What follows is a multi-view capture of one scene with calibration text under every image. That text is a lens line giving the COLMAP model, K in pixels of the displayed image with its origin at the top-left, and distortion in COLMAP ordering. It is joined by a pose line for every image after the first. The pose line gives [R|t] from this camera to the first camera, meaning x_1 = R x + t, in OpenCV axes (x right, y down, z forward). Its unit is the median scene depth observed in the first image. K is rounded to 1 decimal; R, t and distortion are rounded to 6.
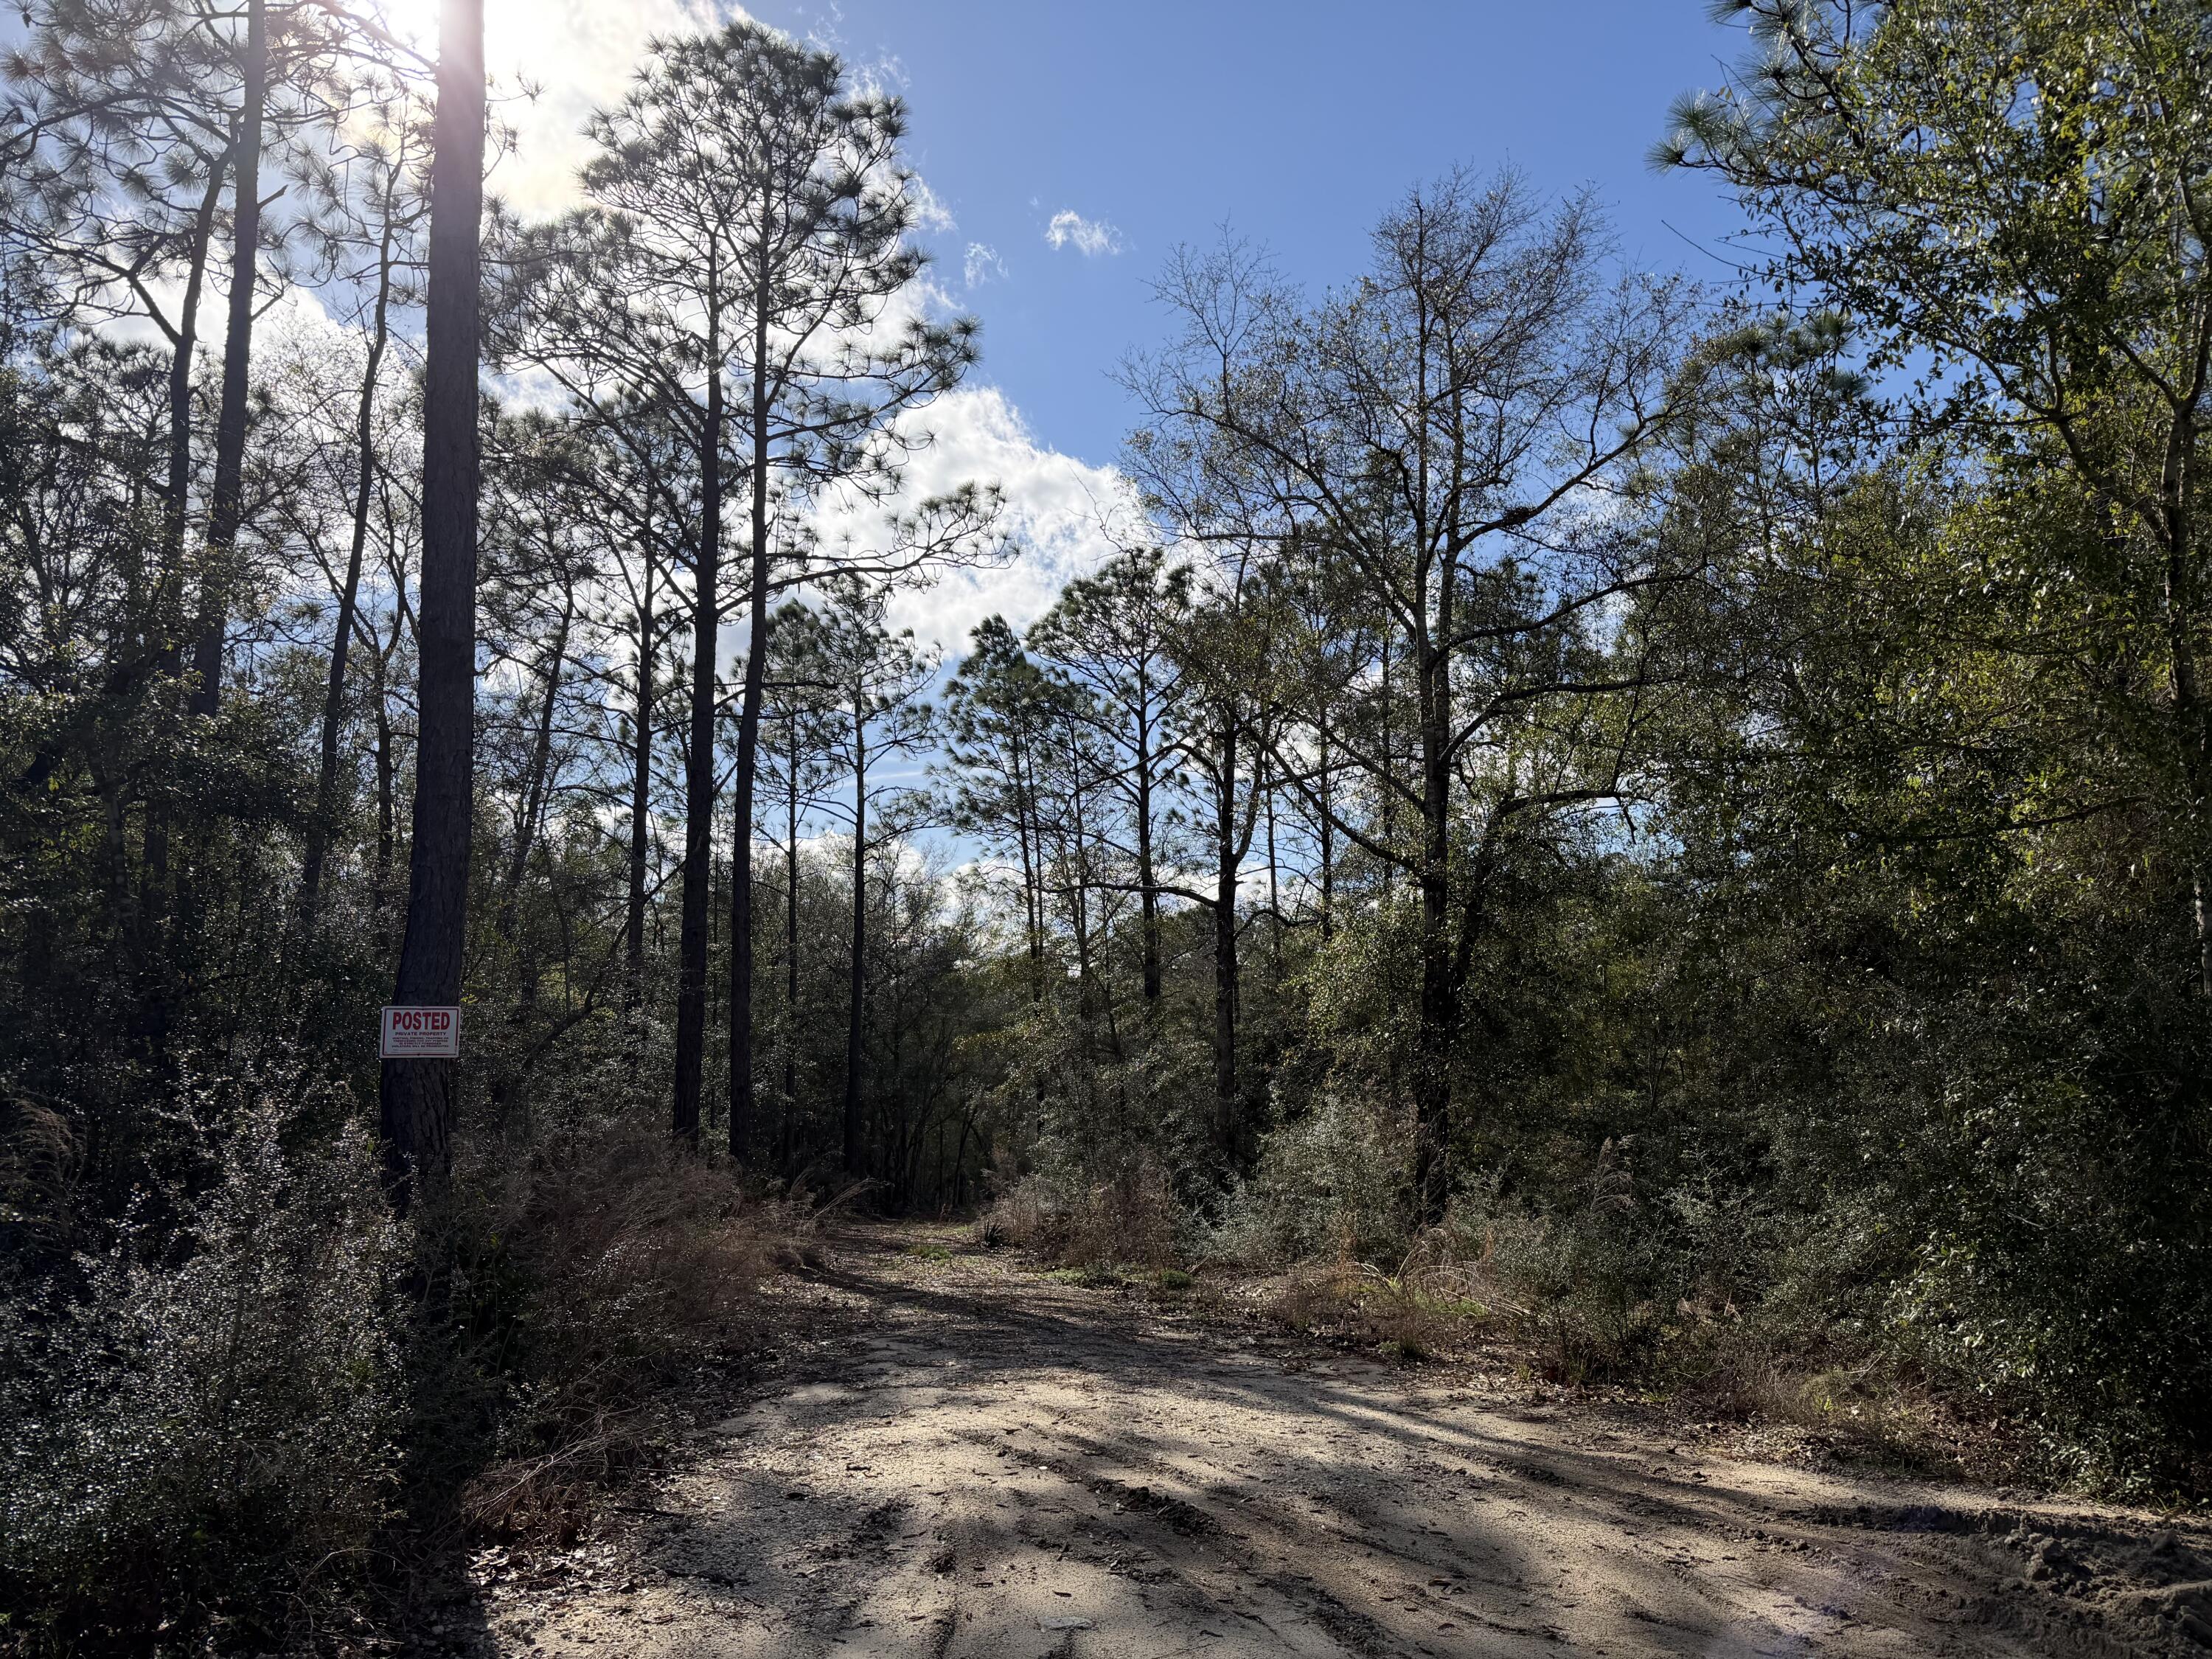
lens RADIAL K [[1542.6, 0, 1116.8], [0, 1542.6, 833.6], [0, 0, 1]] dist [0.053968, -0.064298]
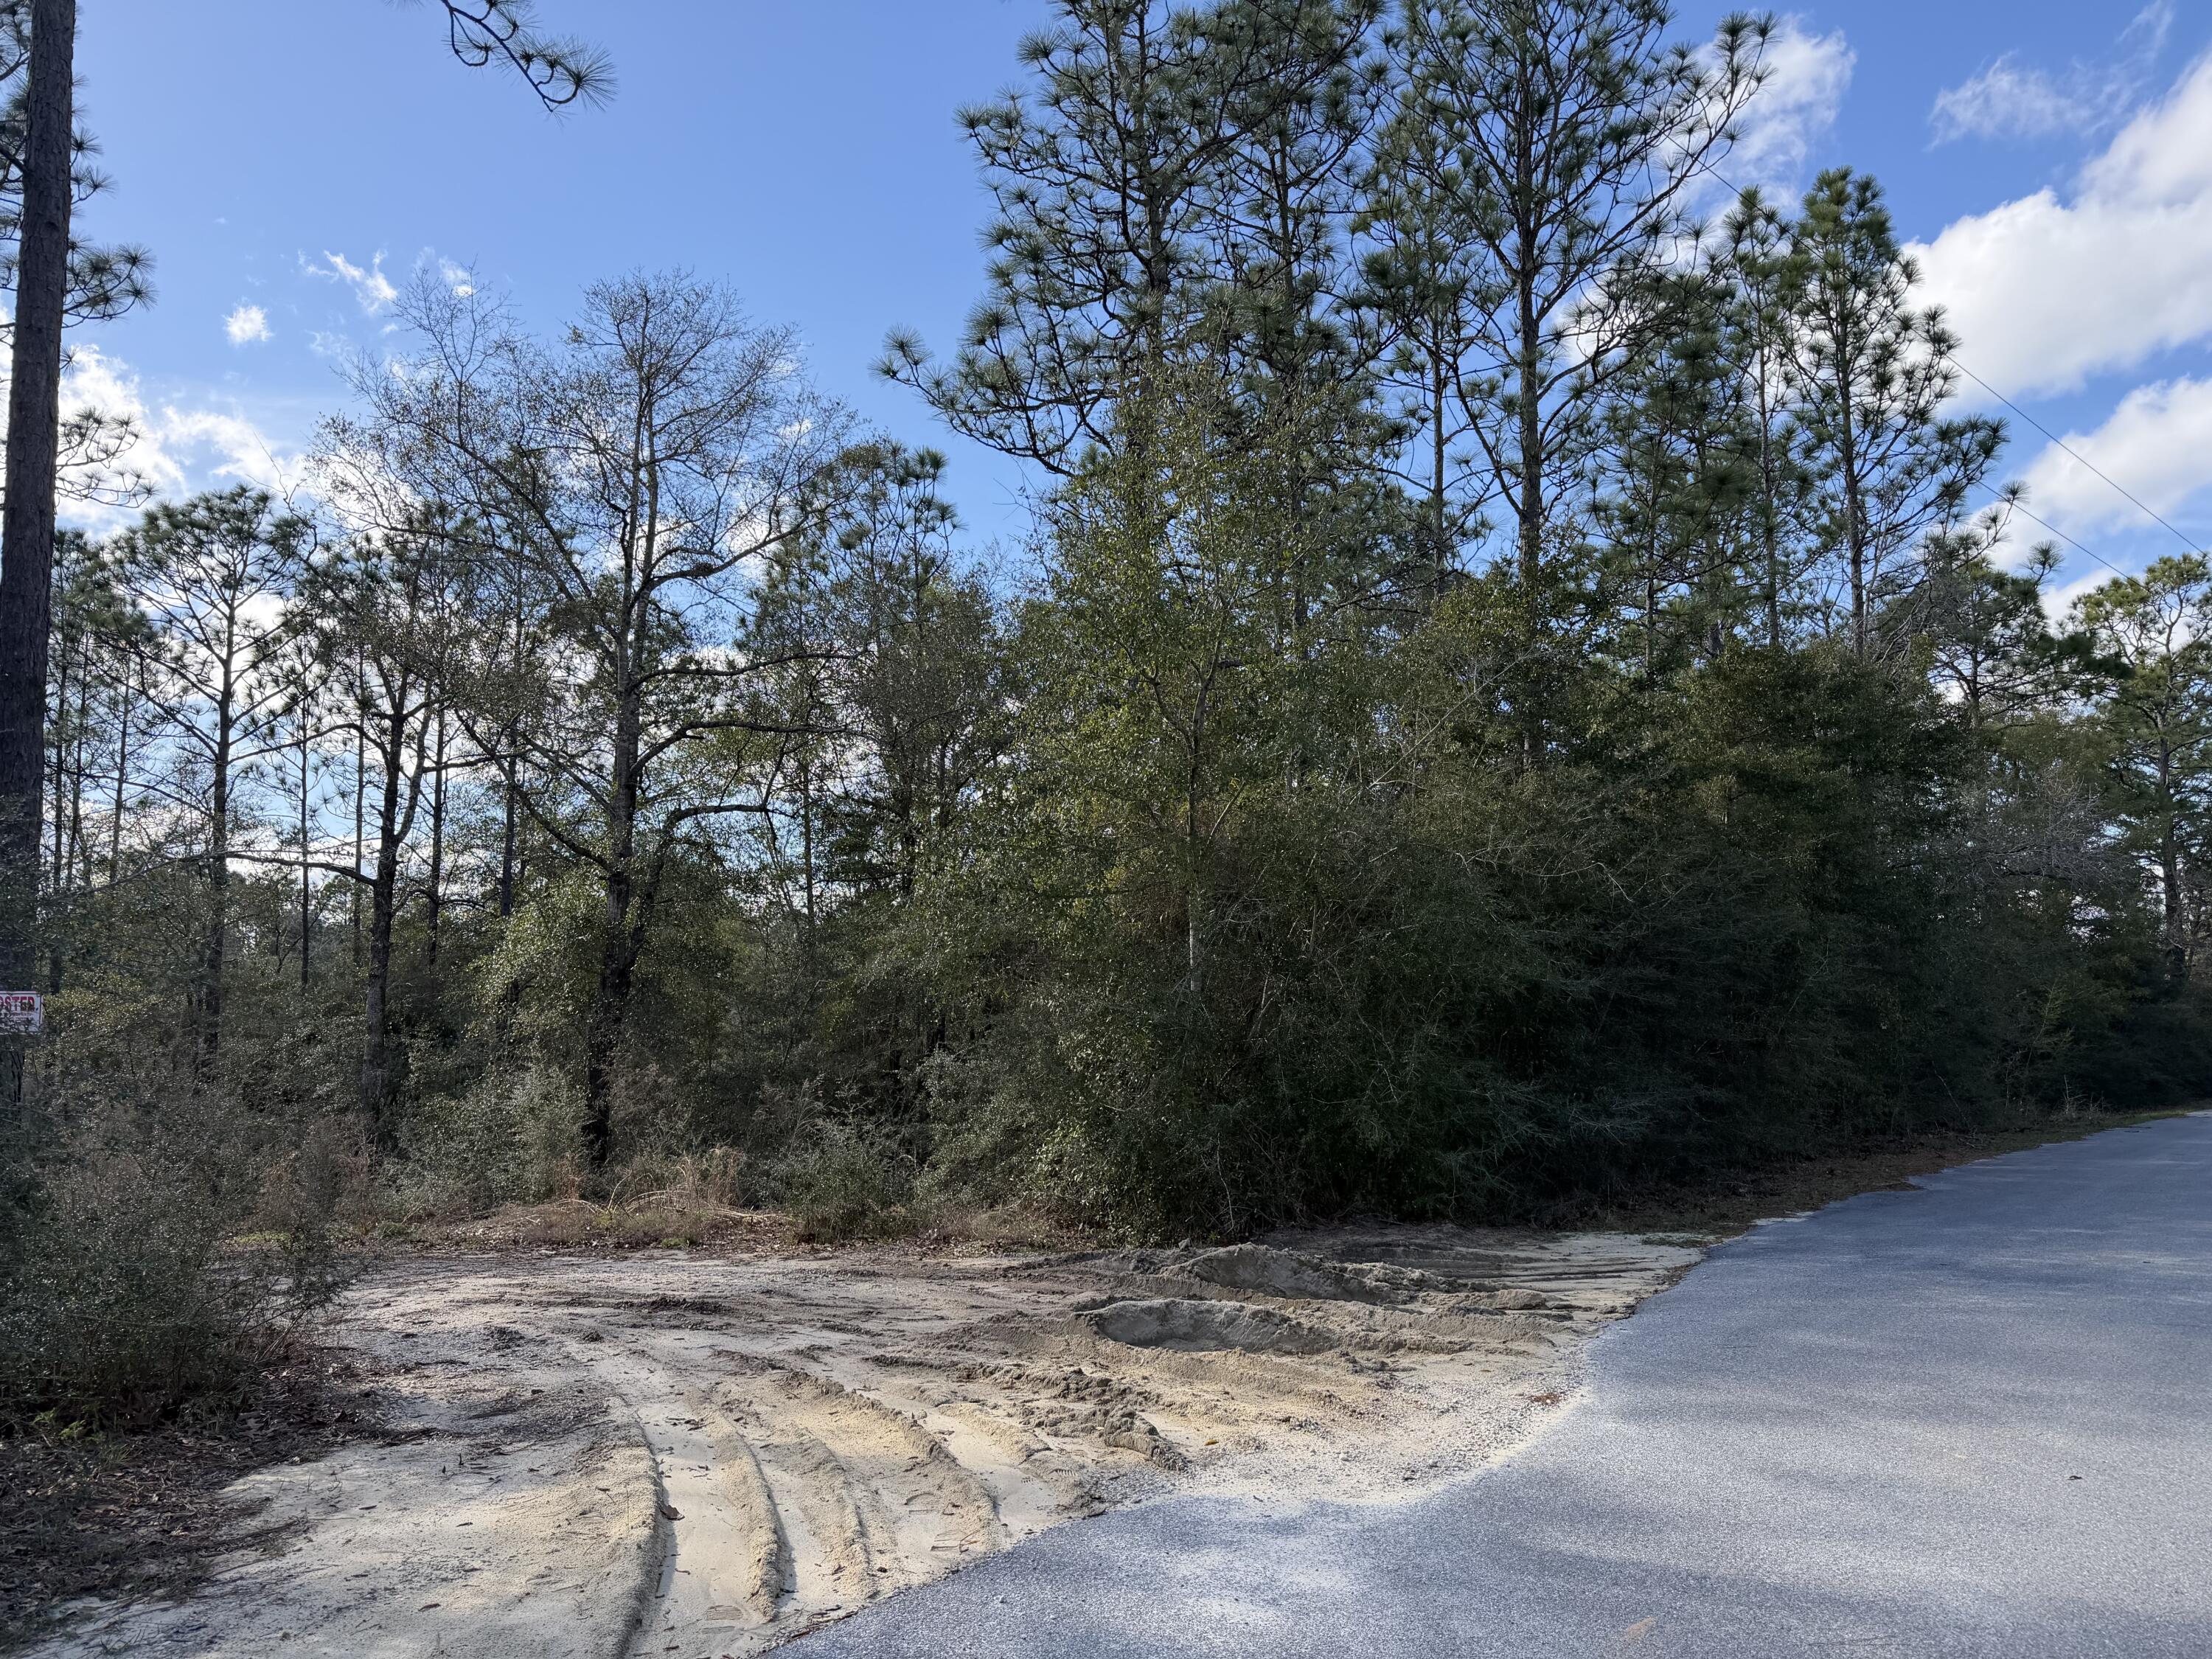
lens RADIAL K [[1555.4, 0, 1106.0], [0, 1555.4, 829.5], [0, 0, 1]] dist [0.097408, -0.153331]
pose [[0.819632, 0.062585, 0.569461, -0.159909], [-0.073785, 0.997268, -0.003403, -0.025131], [-0.568118, -0.039228, 0.822011, -0.165101]]
